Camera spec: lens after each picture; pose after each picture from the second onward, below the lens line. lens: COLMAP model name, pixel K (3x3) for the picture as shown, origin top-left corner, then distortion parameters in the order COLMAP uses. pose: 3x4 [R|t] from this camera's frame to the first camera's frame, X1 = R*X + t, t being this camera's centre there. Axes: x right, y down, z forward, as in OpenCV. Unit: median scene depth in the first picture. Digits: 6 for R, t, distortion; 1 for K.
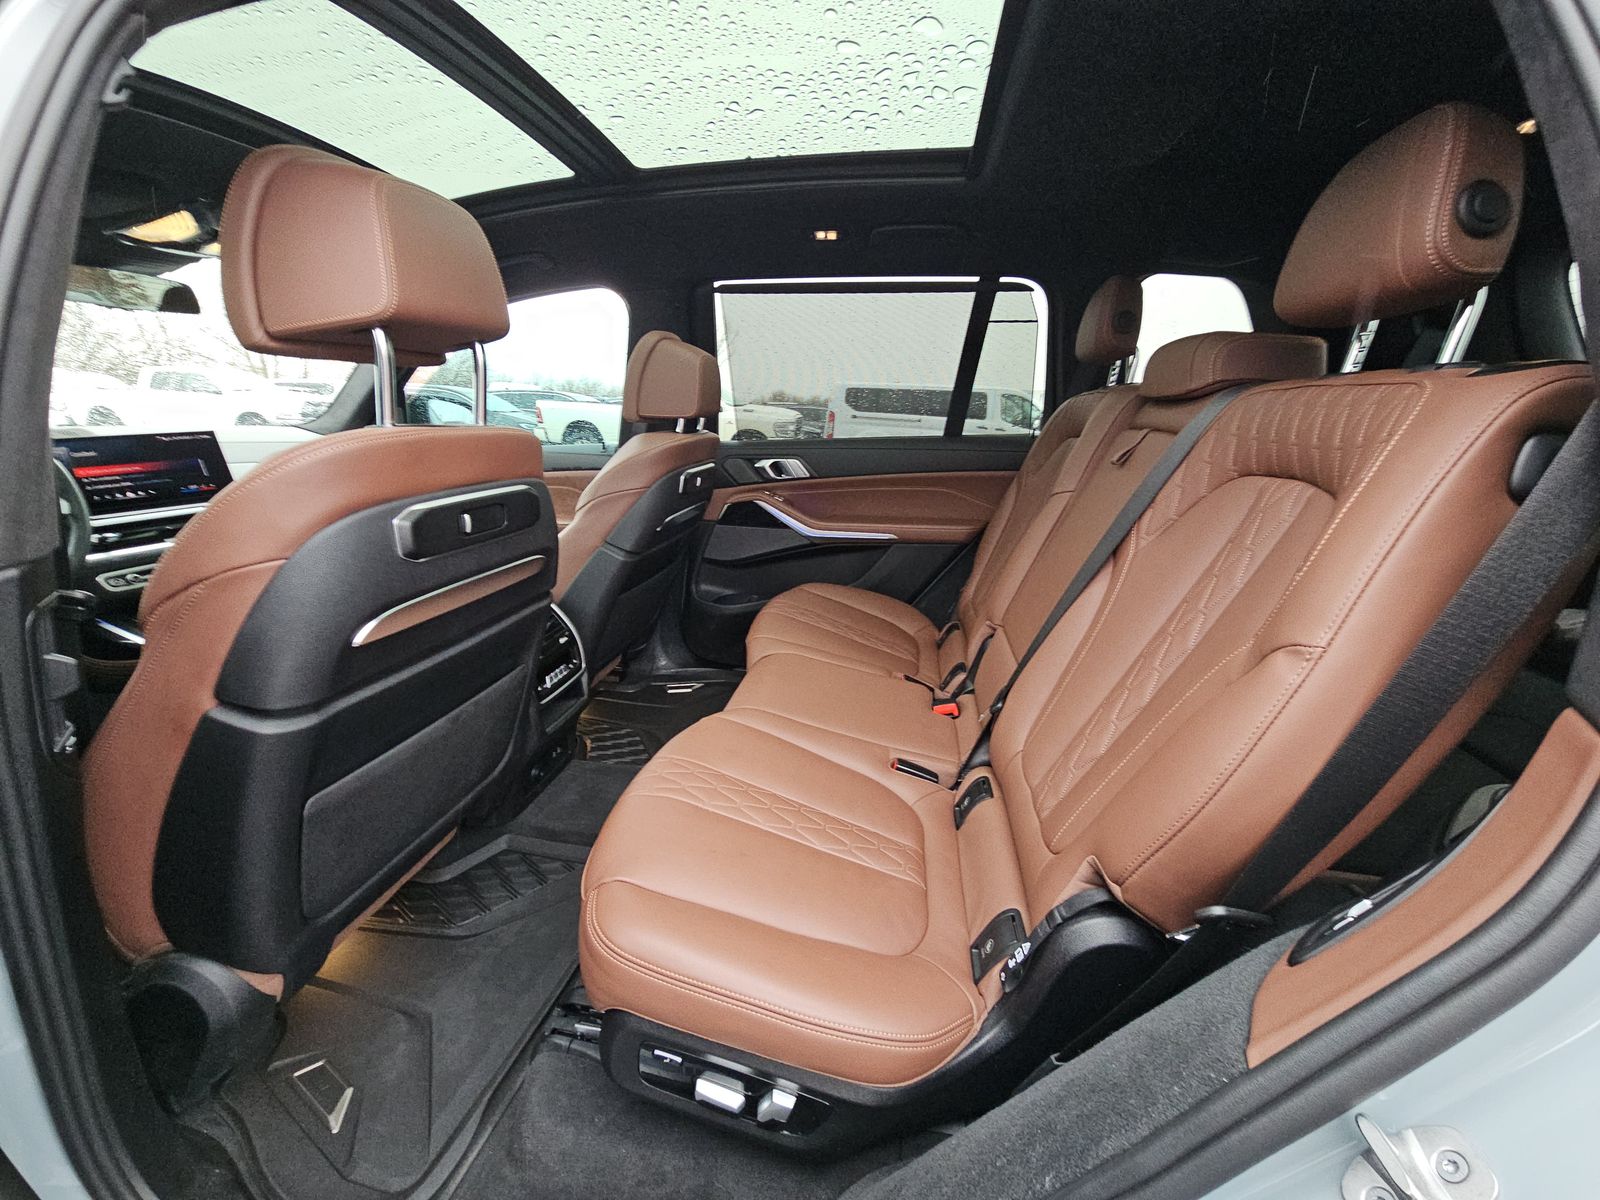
lens RADIAL K [[626.8, 0, 813.3], [0, 626.8, 613.8], [0, 0, 1]] dist [-0.007330, -0.000602]
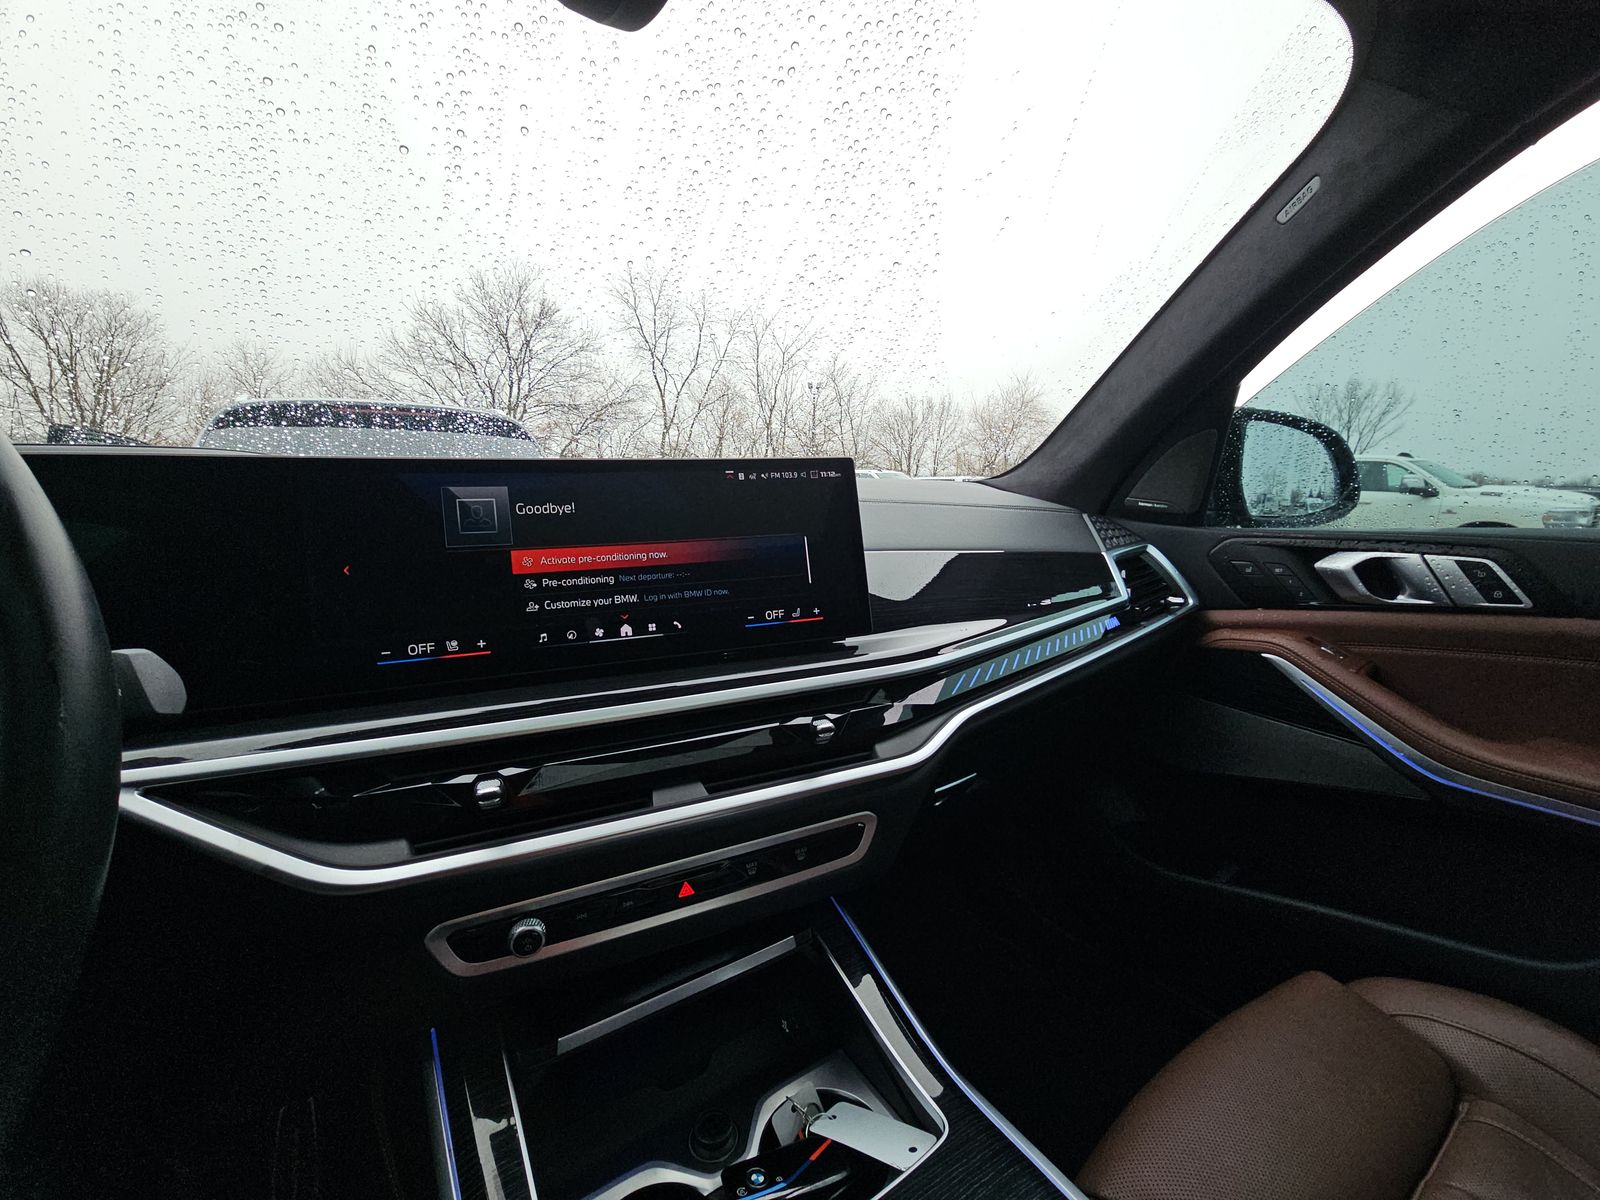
lens RADIAL K [[658.3, 0, 796.6], [0, 658.3, 603.2], [0, 0, 1]] dist [0.002250, -0.002139]
pose [[0.673607, 0.105411, -0.731534, -0.276061], [-0.223615, 0.972455, -0.065781, -0.072036], [0.704450, 0.207893, 0.678624, 0.290086]]
